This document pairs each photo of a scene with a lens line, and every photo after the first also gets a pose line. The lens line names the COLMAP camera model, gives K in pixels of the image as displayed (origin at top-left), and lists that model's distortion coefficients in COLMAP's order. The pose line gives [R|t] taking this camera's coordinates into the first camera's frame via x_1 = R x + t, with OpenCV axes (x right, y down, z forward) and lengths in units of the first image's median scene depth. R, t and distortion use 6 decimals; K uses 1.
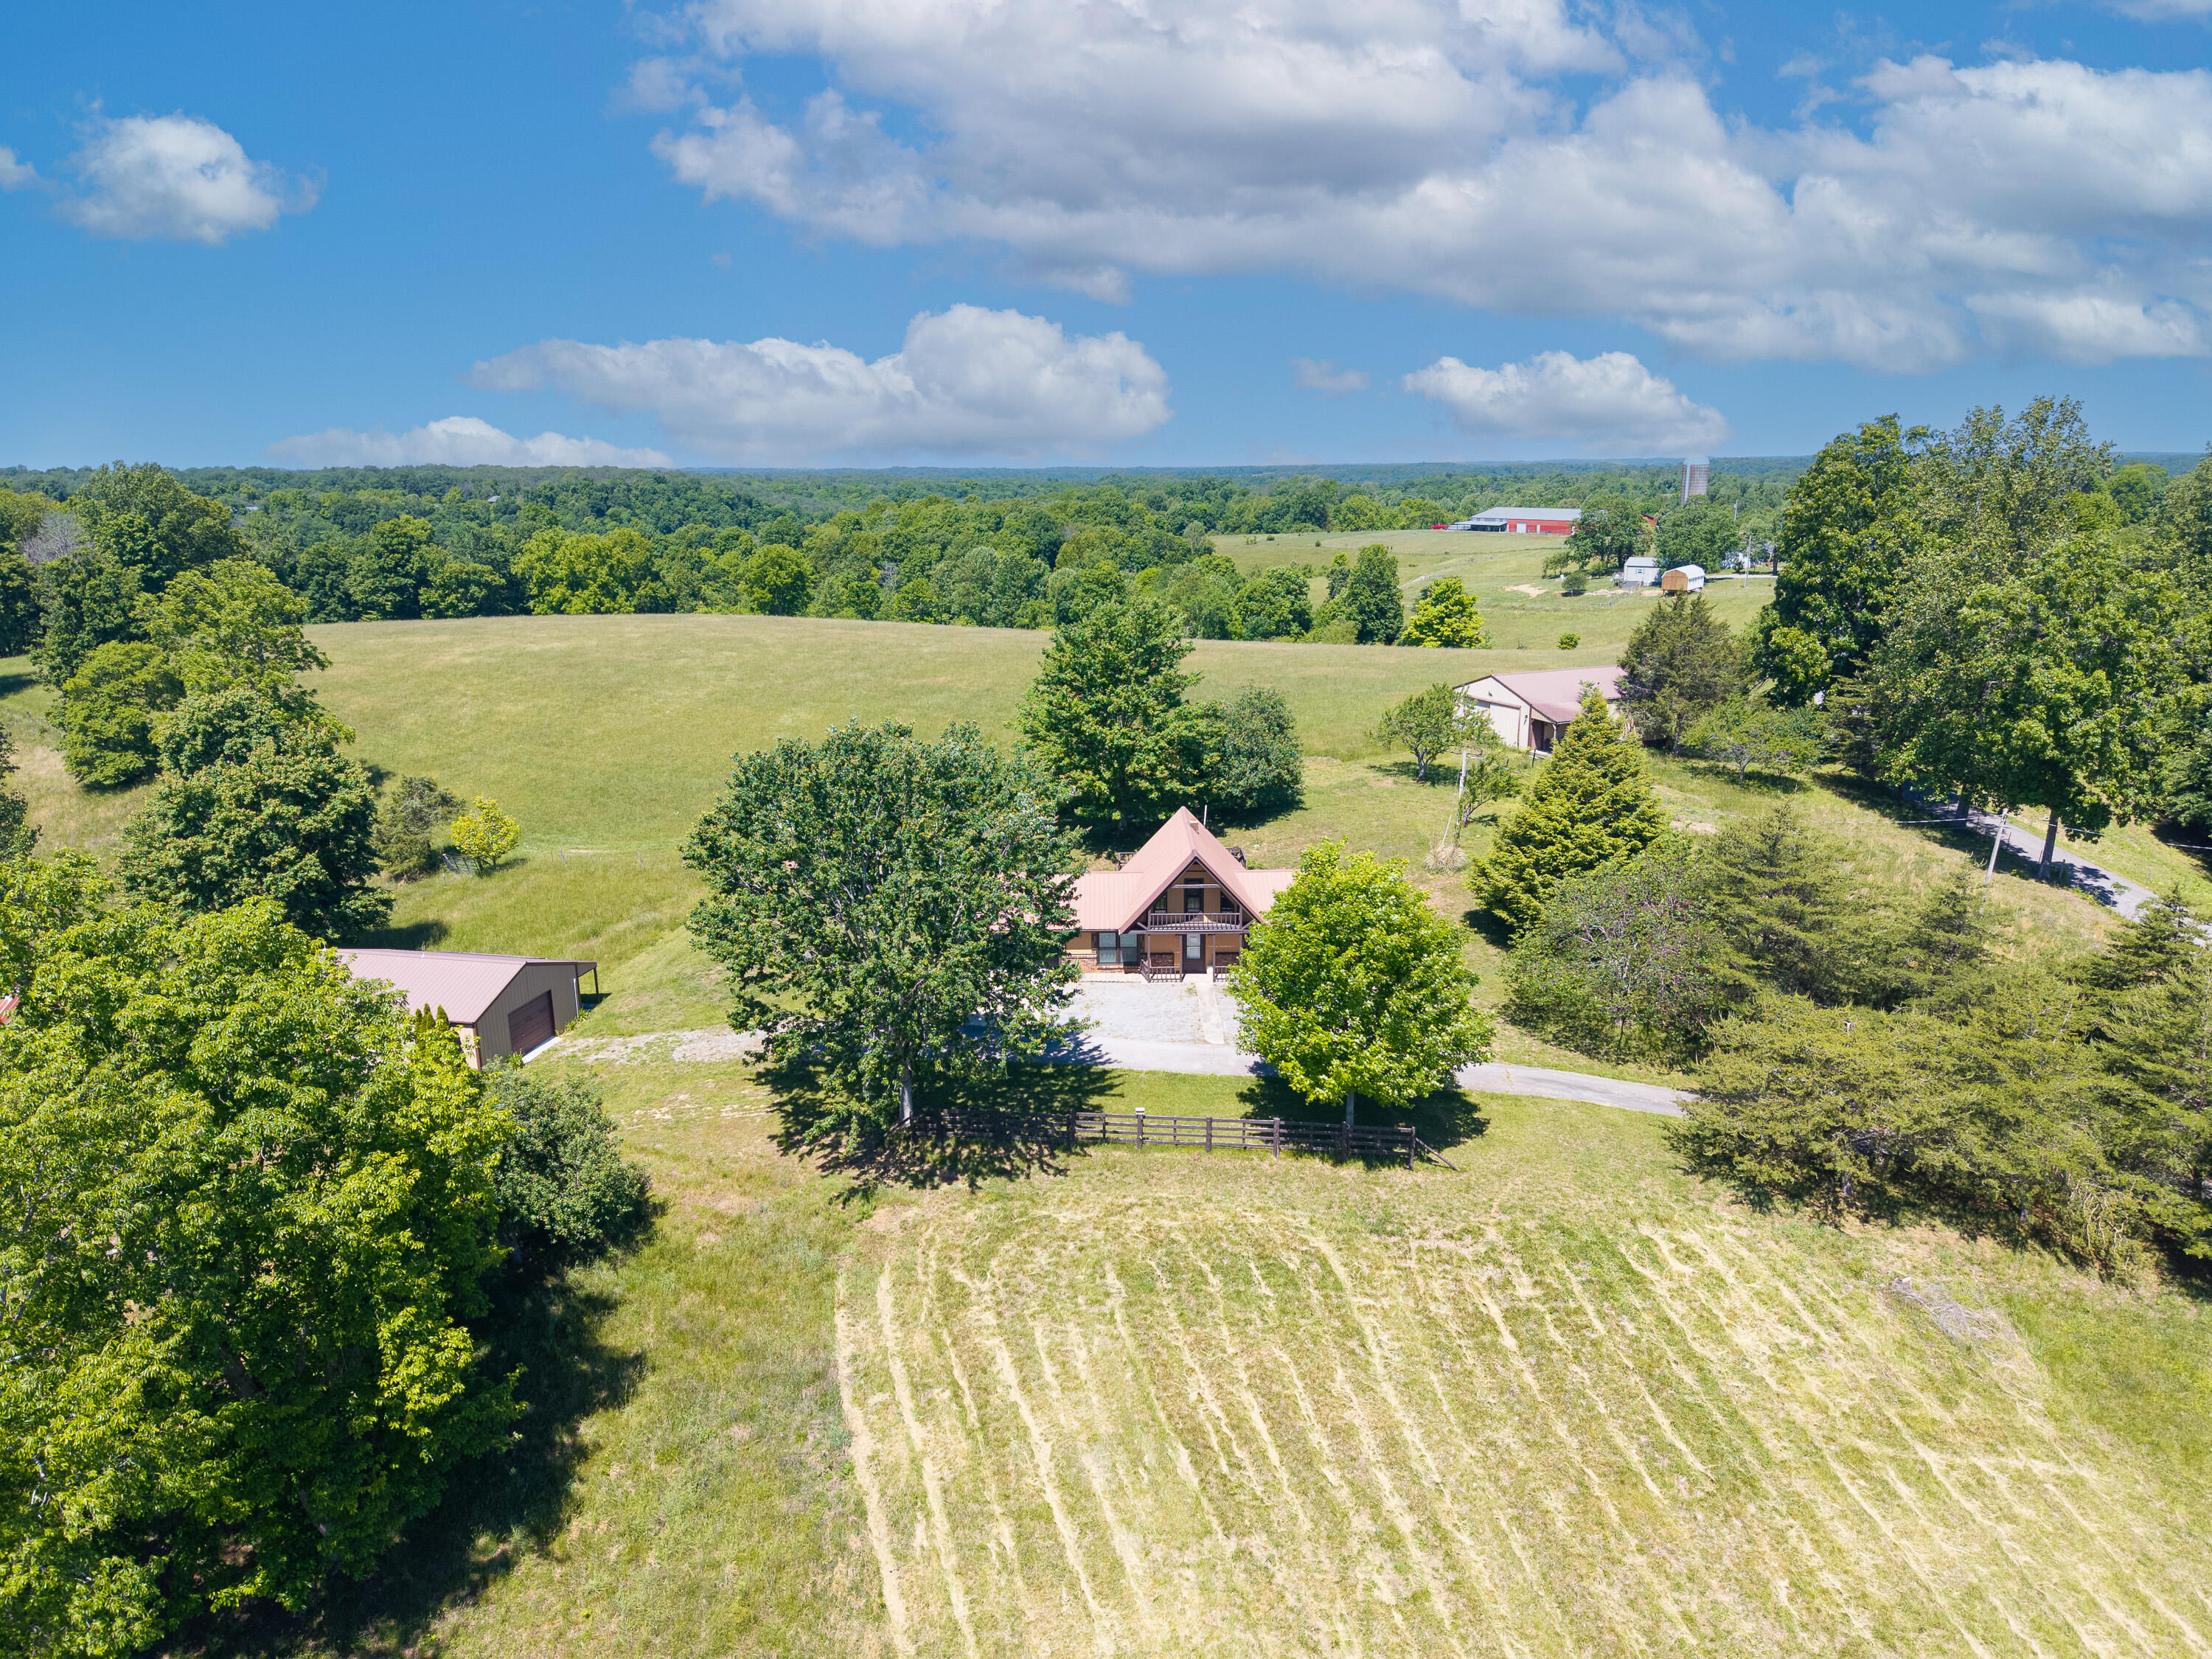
lens RADIAL K [[1457.6, 0, 1106.0], [0, 1457.6, 829.5], [0, 0, 1]] dist [0.030735, -0.050456]
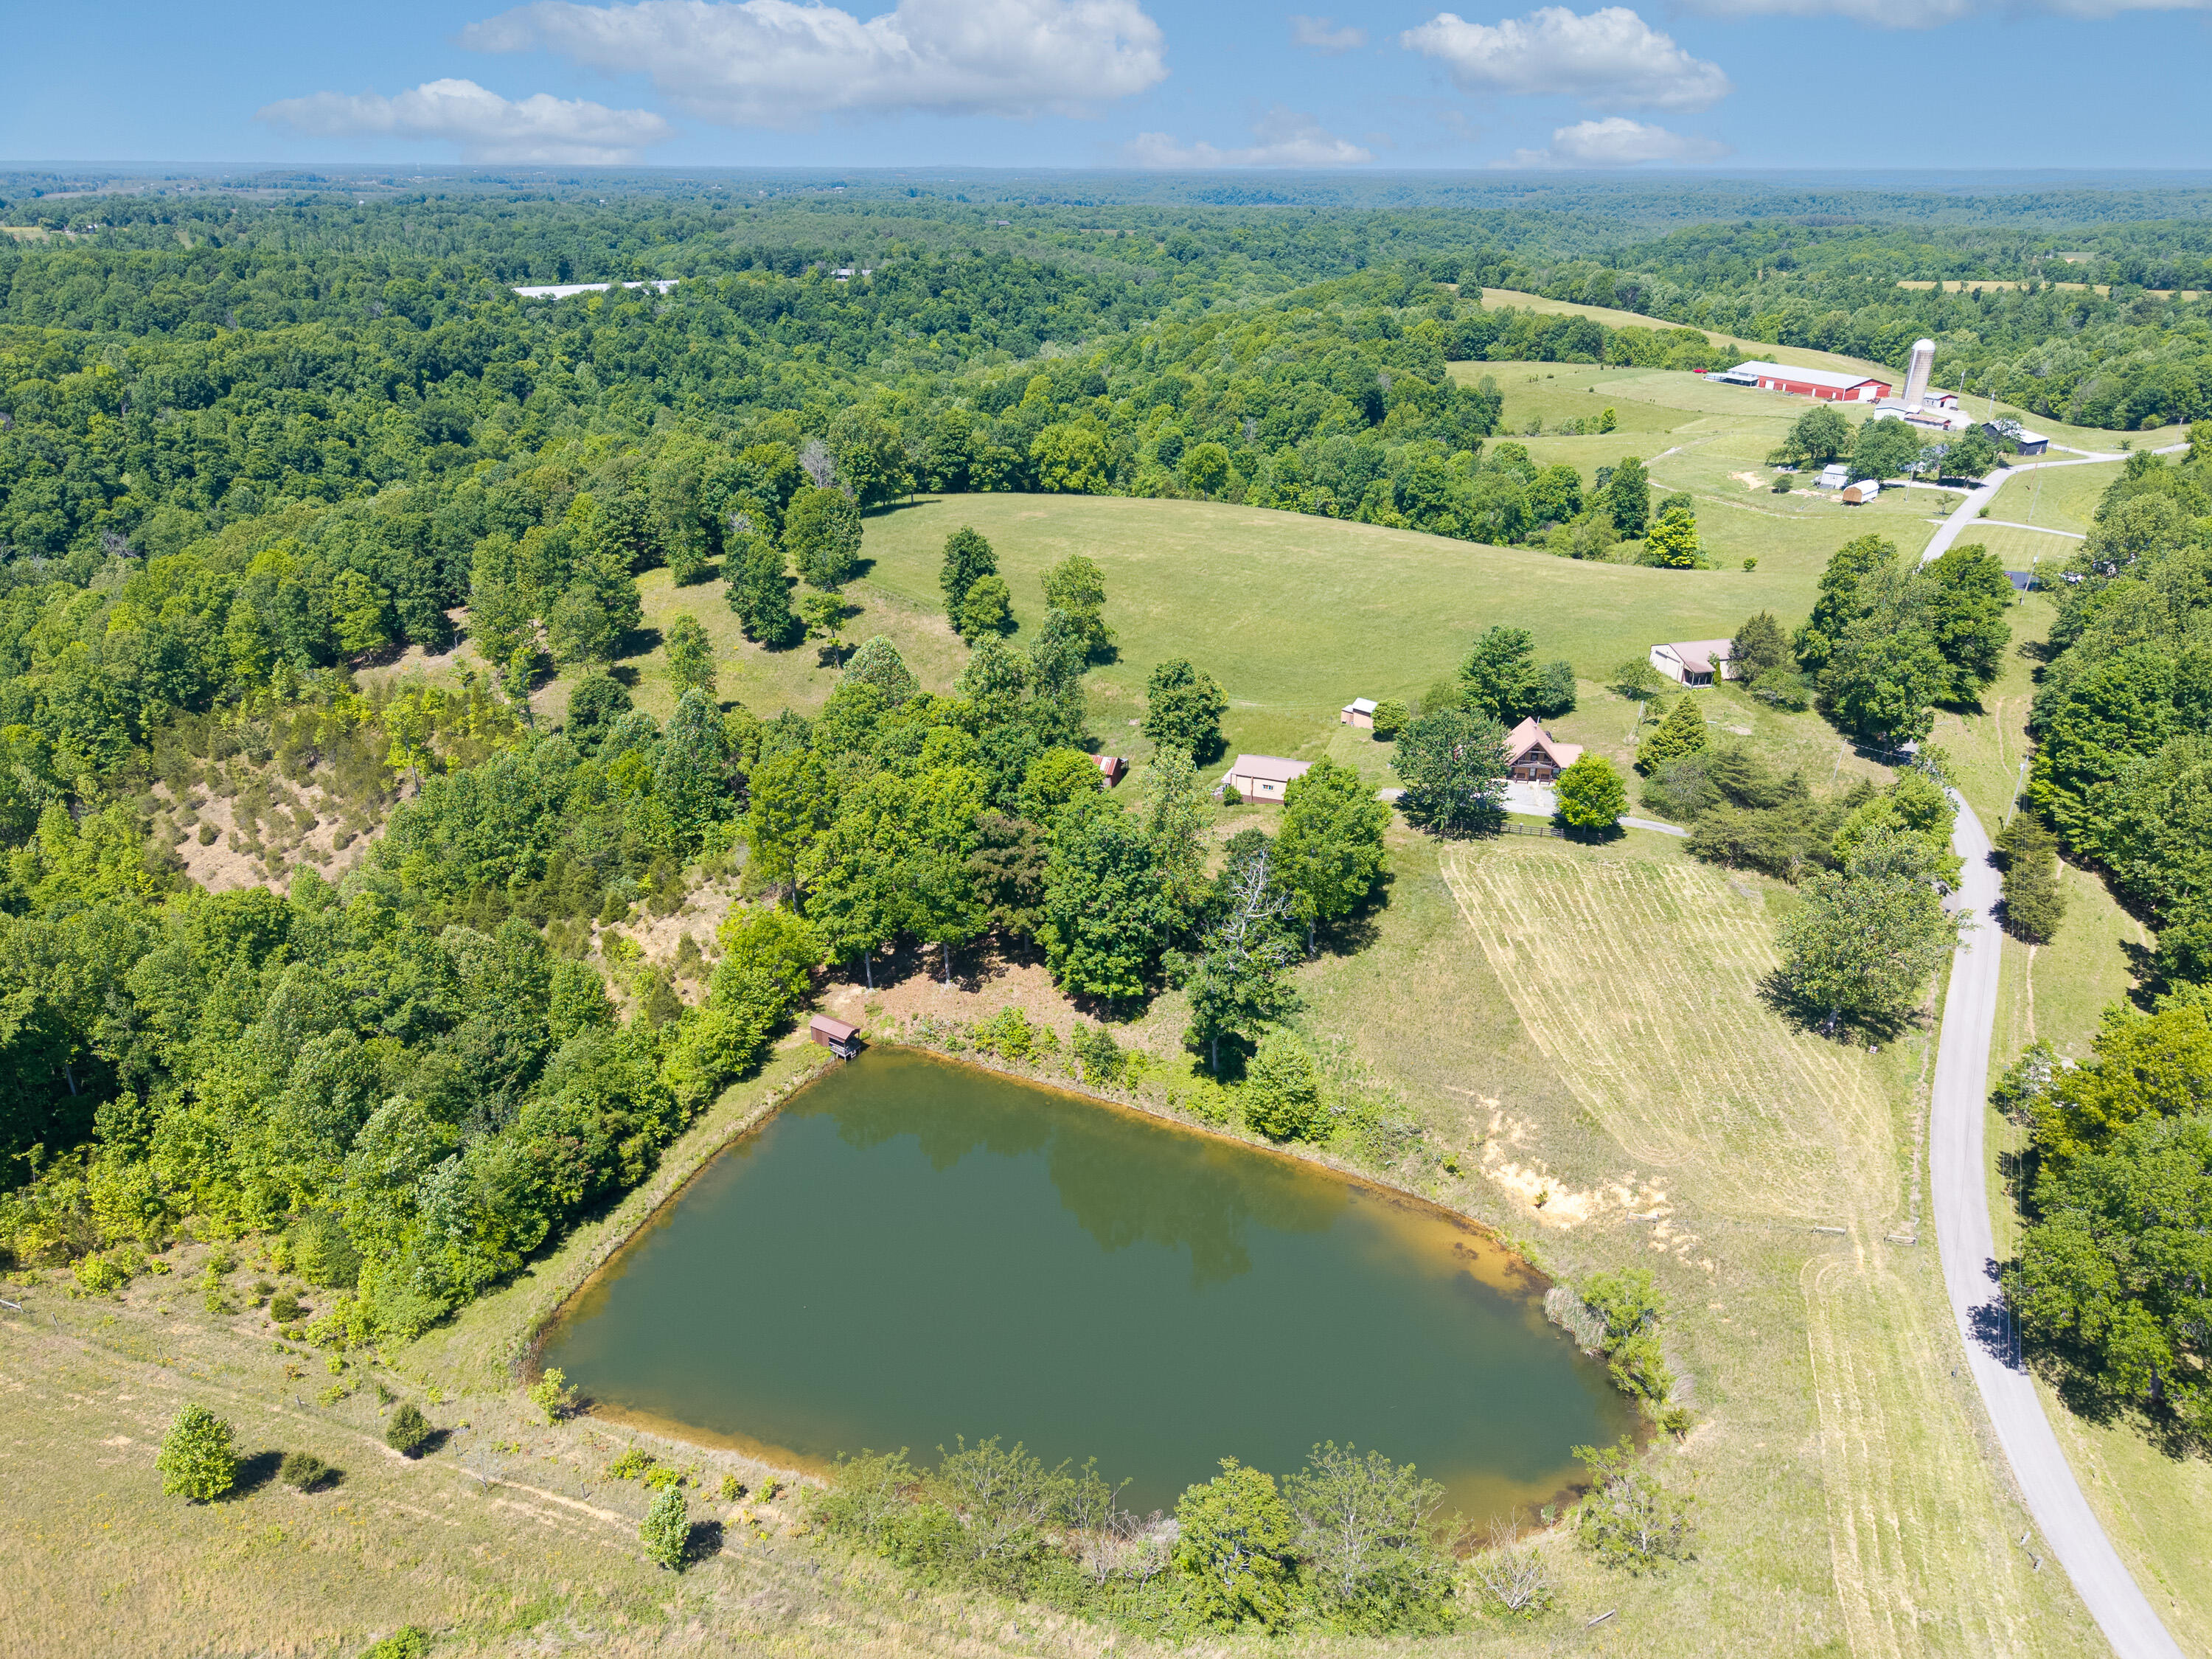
lens RADIAL K [[1457.6, 0, 1106.0], [0, 1457.6, 829.5], [0, 0, 1]] dist [0.030735, -0.050456]
pose [[0.987496, 0.070565, -0.140969, -0.335678], [-0.043966, 0.982020, 0.183585, -0.281975], [0.151389, -0.175092, 0.972843, -1.835026]]
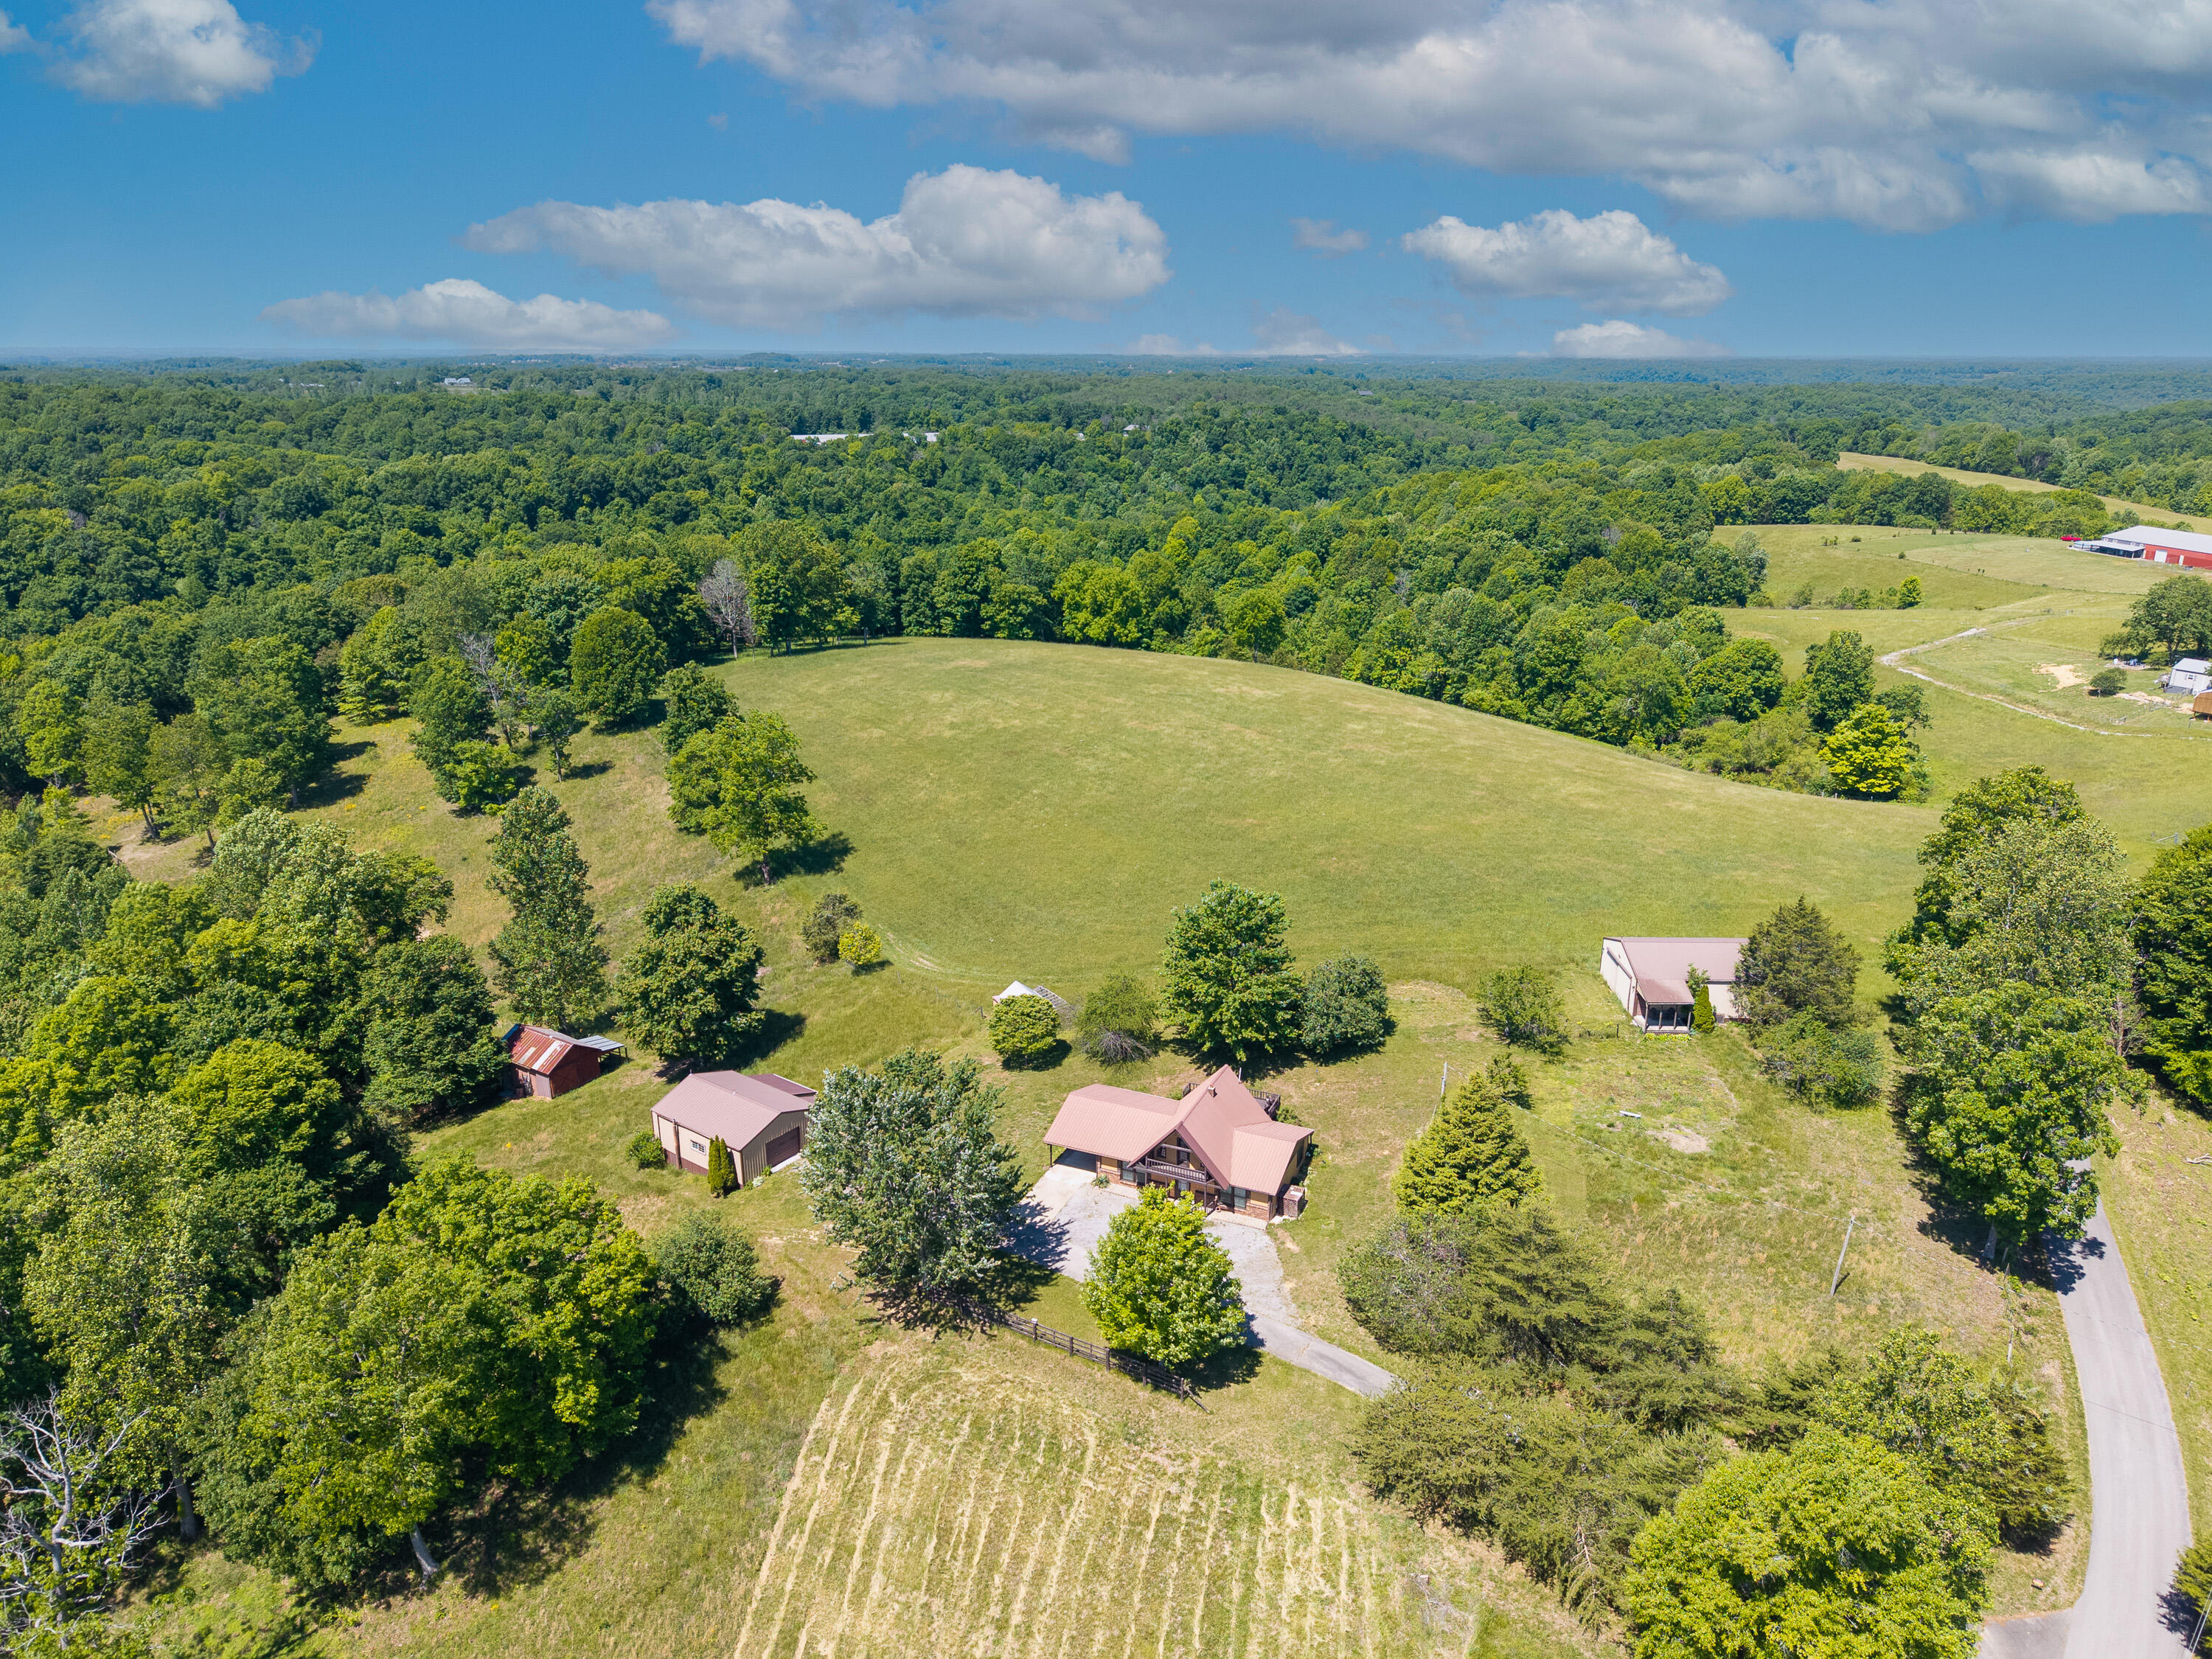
lens RADIAL K [[1469.8, 0, 1115.7], [0, 1469.8, 816.2], [0, 0, 1]] dist [0.045890, -0.063703]
pose [[0.912223, 0.128808, -0.388918, 0.487219], [-0.105275, 0.991112, 0.081327, -0.365314], [0.395937, -0.033245, 0.917676, -0.327275]]
